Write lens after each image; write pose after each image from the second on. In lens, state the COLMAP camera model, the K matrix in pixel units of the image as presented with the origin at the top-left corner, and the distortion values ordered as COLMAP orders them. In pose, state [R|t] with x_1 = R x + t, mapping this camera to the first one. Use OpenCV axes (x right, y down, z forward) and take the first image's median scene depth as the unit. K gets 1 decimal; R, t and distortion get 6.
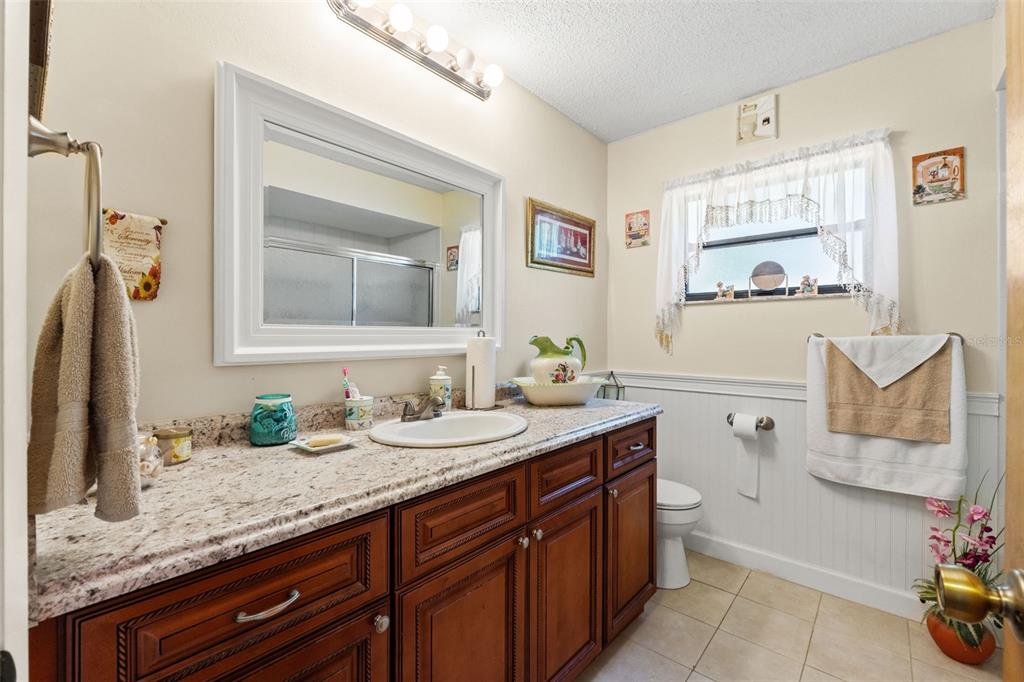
lens RADIAL K [[436.0, 0, 511.3], [0, 436.0, 340.0], [0, 0, 1]] dist [-0.003181, -0.000018]
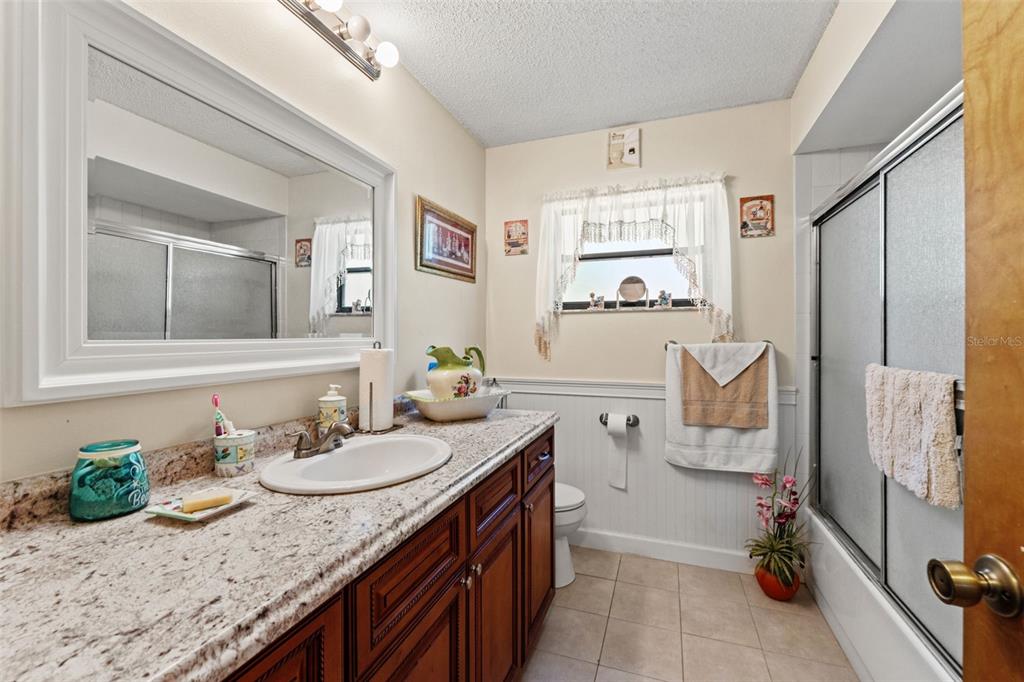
lens RADIAL K [[436.0, 0, 511.3], [0, 436.0, 340.0], [0, 0, 1]] dist [-0.003181, -0.000018]
pose [[0.932633, -0.006058, 0.360777, -0.129855], [0.006312, 0.999980, 0.000474, -0.022642], [-0.360772, 0.001835, 0.932652, 0.080429]]
